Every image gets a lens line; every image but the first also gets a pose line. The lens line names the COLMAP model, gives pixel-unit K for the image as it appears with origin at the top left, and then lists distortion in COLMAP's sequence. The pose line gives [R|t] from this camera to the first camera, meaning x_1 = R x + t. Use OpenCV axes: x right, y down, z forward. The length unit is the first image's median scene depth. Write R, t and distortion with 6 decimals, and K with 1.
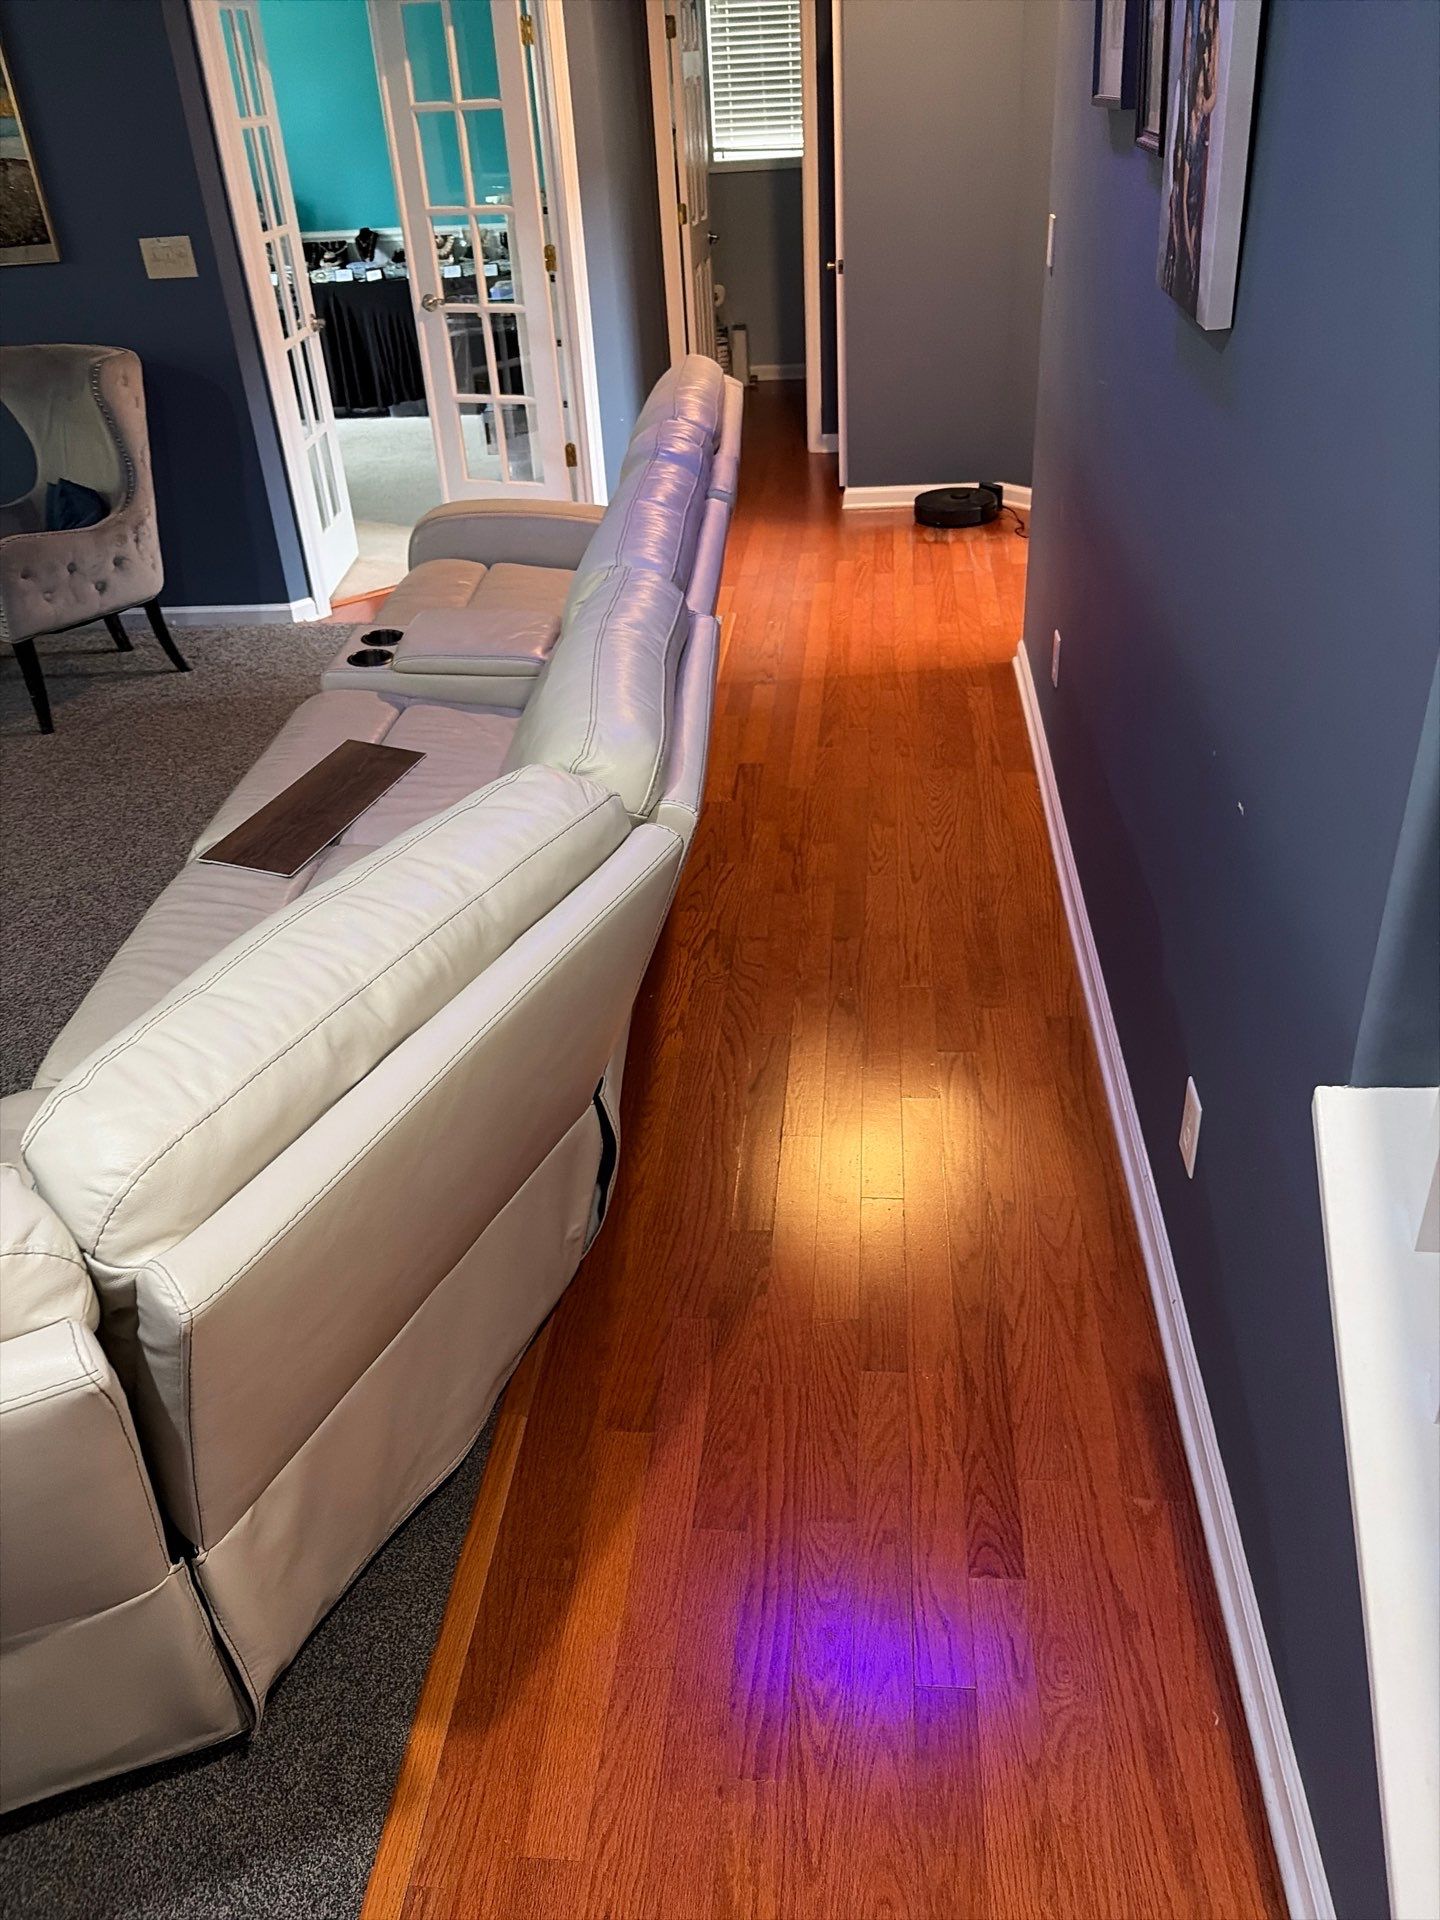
lens RADIAL K [[1466.9, 0, 748.5], [0, 1466.9, 964.4], [0, 0, 1]] dist [0.117755, -0.146691]
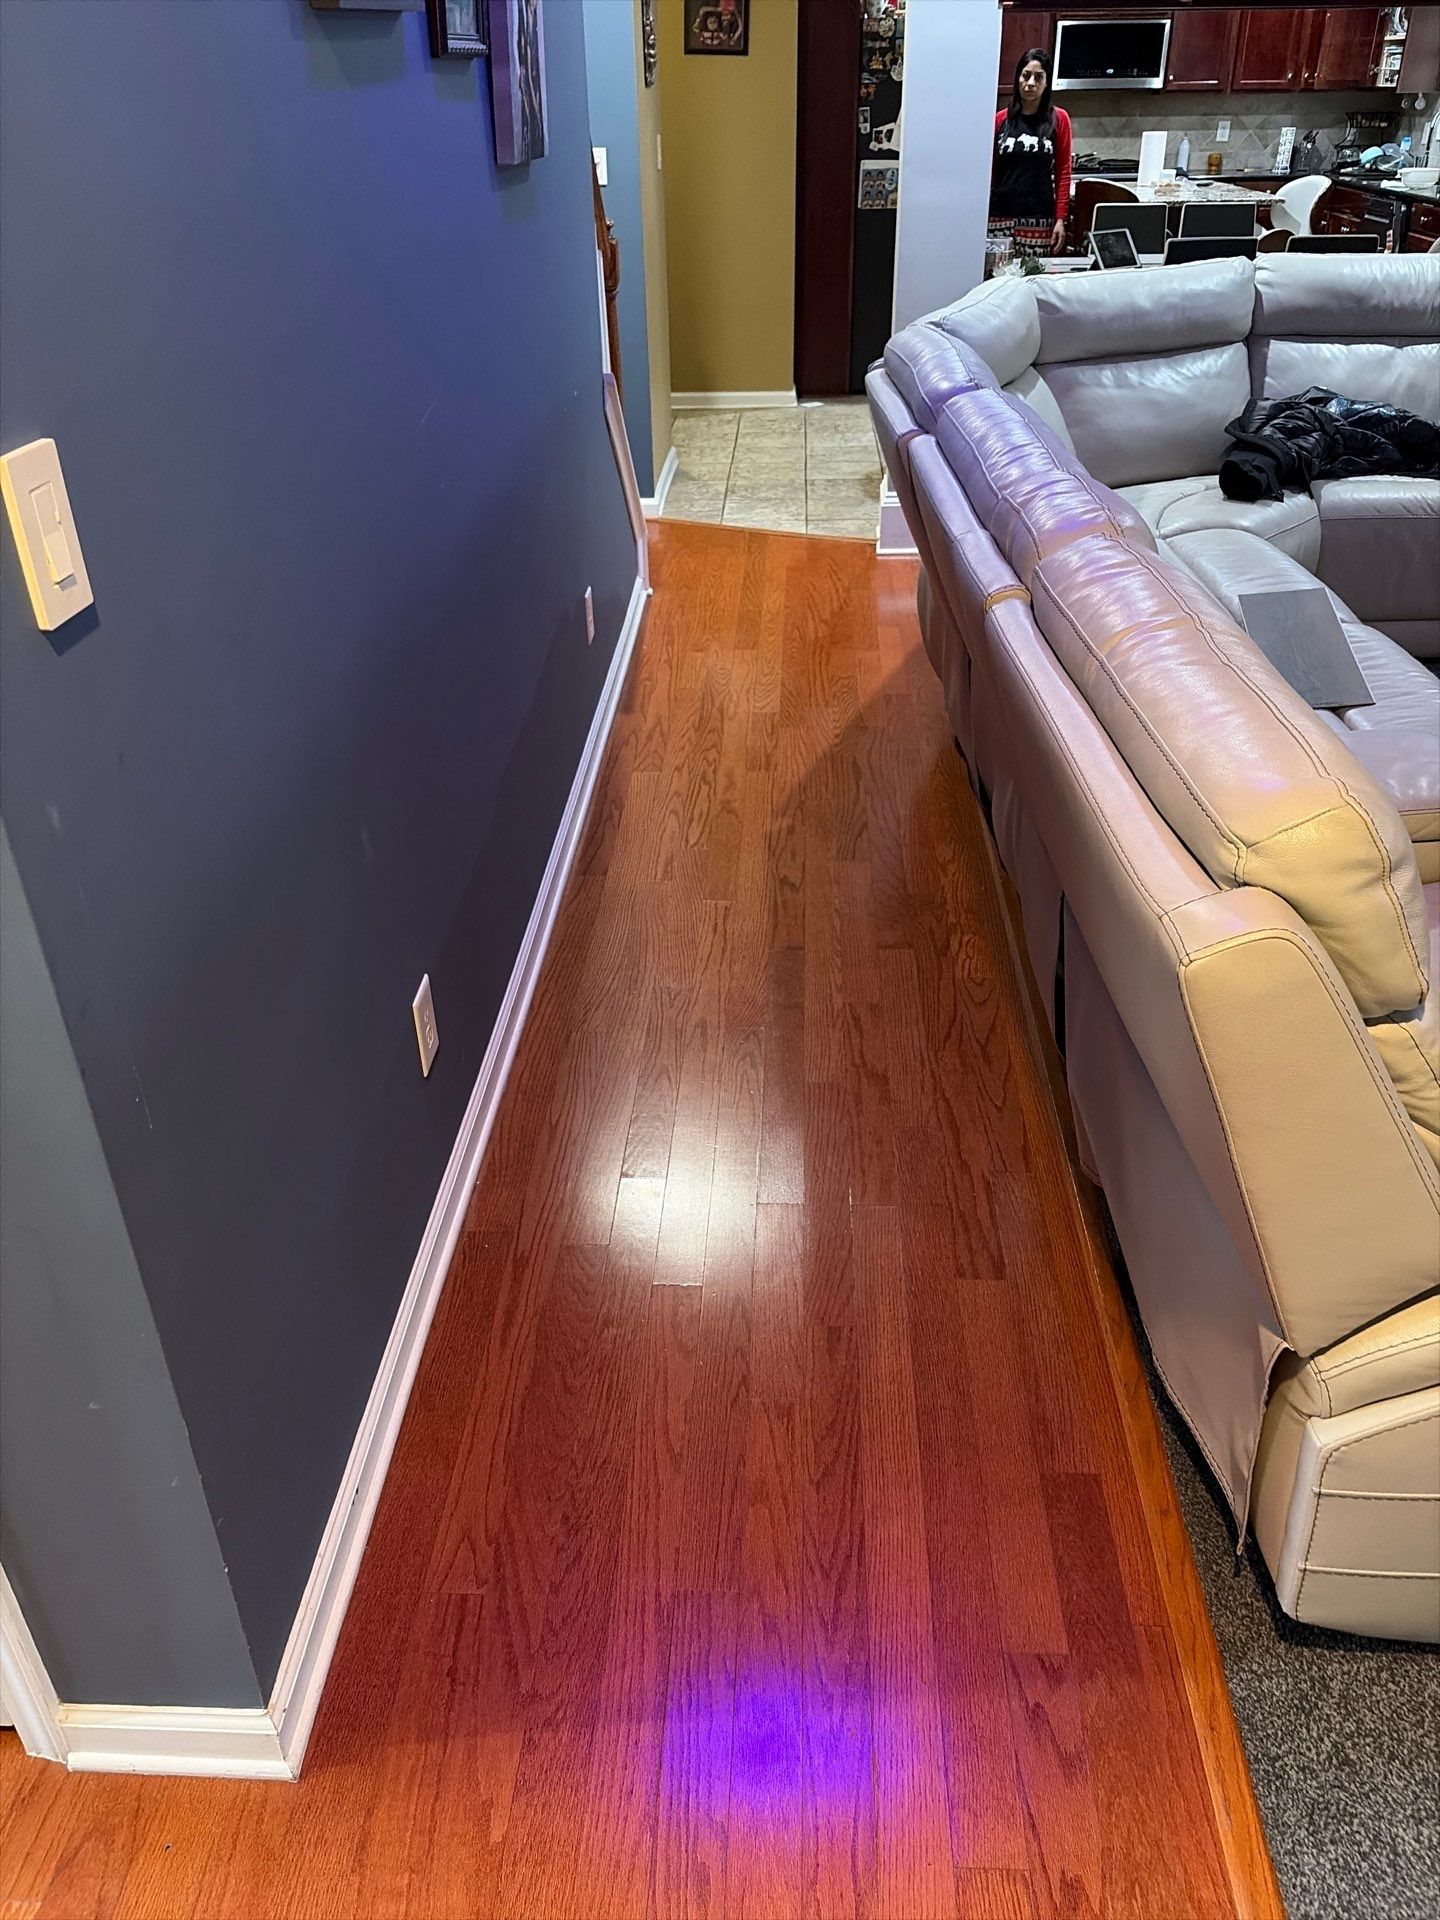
lens RADIAL K [[1466.9, 0, 748.5], [0, 1466.9, 964.4], [0, 0, 1]] dist [0.117755, -0.146691]
pose [[-0.997703, 0.067237, -0.008264, 0.100166], [0.023084, 0.452124, 0.891656, -0.813839], [0.063689, 0.889417, -0.452637, 1.413511]]
